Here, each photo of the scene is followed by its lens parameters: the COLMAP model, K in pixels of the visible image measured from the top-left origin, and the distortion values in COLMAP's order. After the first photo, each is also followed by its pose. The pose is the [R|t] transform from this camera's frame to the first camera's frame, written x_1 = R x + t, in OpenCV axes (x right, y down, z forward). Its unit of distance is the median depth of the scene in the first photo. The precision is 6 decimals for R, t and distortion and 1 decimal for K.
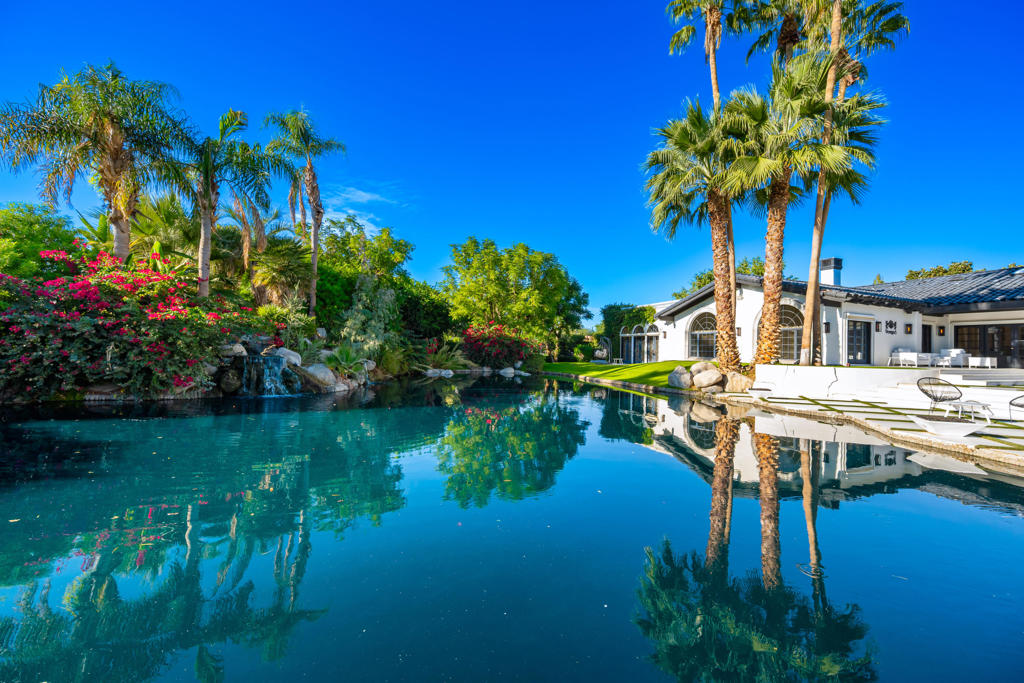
lens RADIAL K [[411.2, 0, 512.0], [0, 411.2, 341.5], [0, 0, 1]] dist [-0.001378, -0.000226]
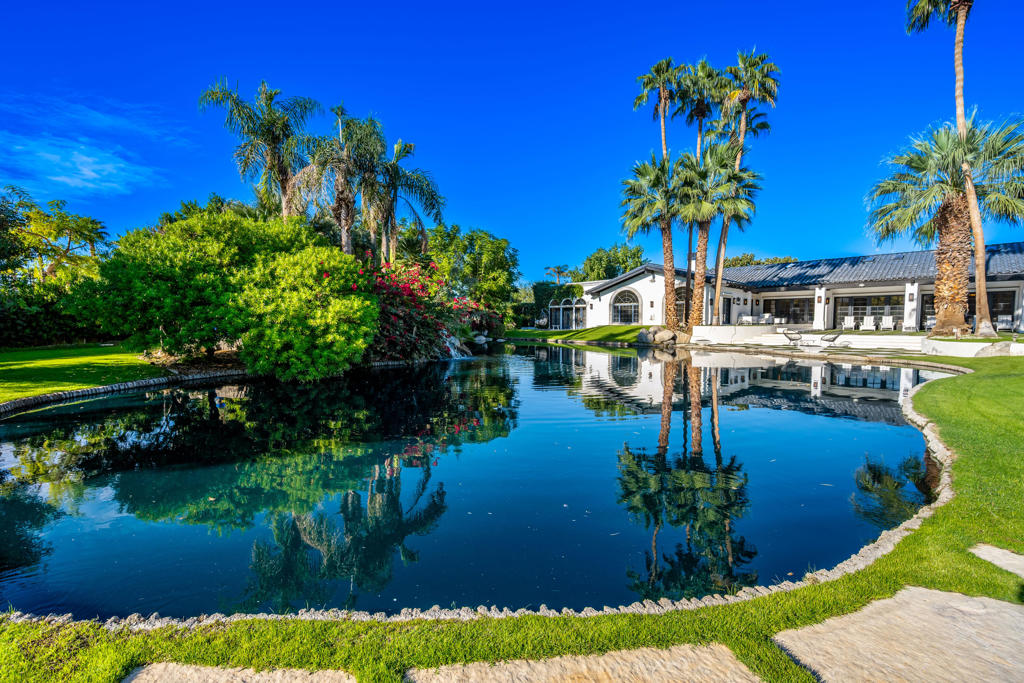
lens RADIAL K [[399.8, 0, 512.0], [0, 399.8, 341.5], [0, 0, 1]] dist [0.001266, 0.000019]
pose [[0.937564, -0.044305, 0.344978, -0.424344], [0.017245, 0.996555, 0.081118, -0.016495], [-0.347384, -0.070104, 0.935099, -0.170240]]
